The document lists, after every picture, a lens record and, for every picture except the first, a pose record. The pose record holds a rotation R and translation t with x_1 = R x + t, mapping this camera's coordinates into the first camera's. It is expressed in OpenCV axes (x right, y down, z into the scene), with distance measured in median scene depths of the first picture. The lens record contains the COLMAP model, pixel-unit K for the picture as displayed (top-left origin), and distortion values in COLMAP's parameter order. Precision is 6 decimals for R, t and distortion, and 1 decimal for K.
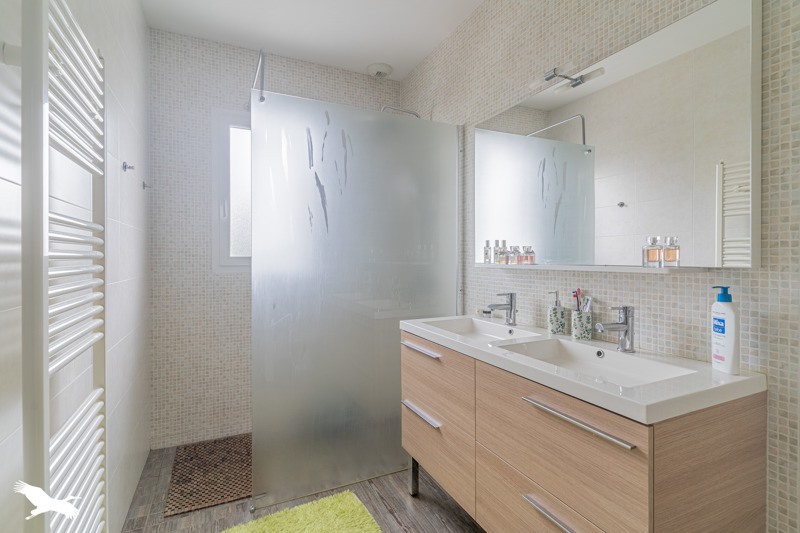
lens RADIAL K [[388.3, 0, 406.7], [0, 388.3, 261.1], [0, 0, 1]] dist [0.004185, -0.001390]
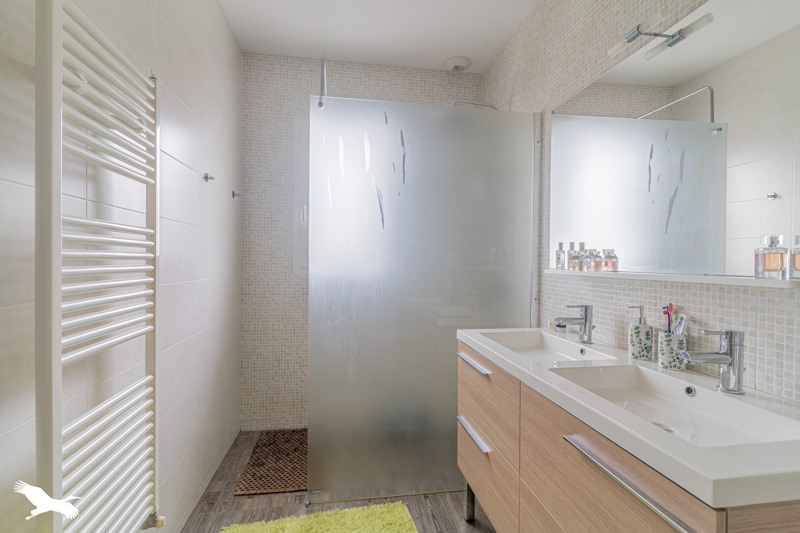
lens RADIAL K [[388.3, 0, 397.3], [0, 388.3, 266.5], [0, 0, 1]] dist [0.004185, -0.001390]
pose [[0.957654, 0.014476, -0.287556, 0.118095], [-0.013197, 0.999893, 0.006386, -0.001100], [0.287617, -0.002320, 0.957743, 0.078282]]
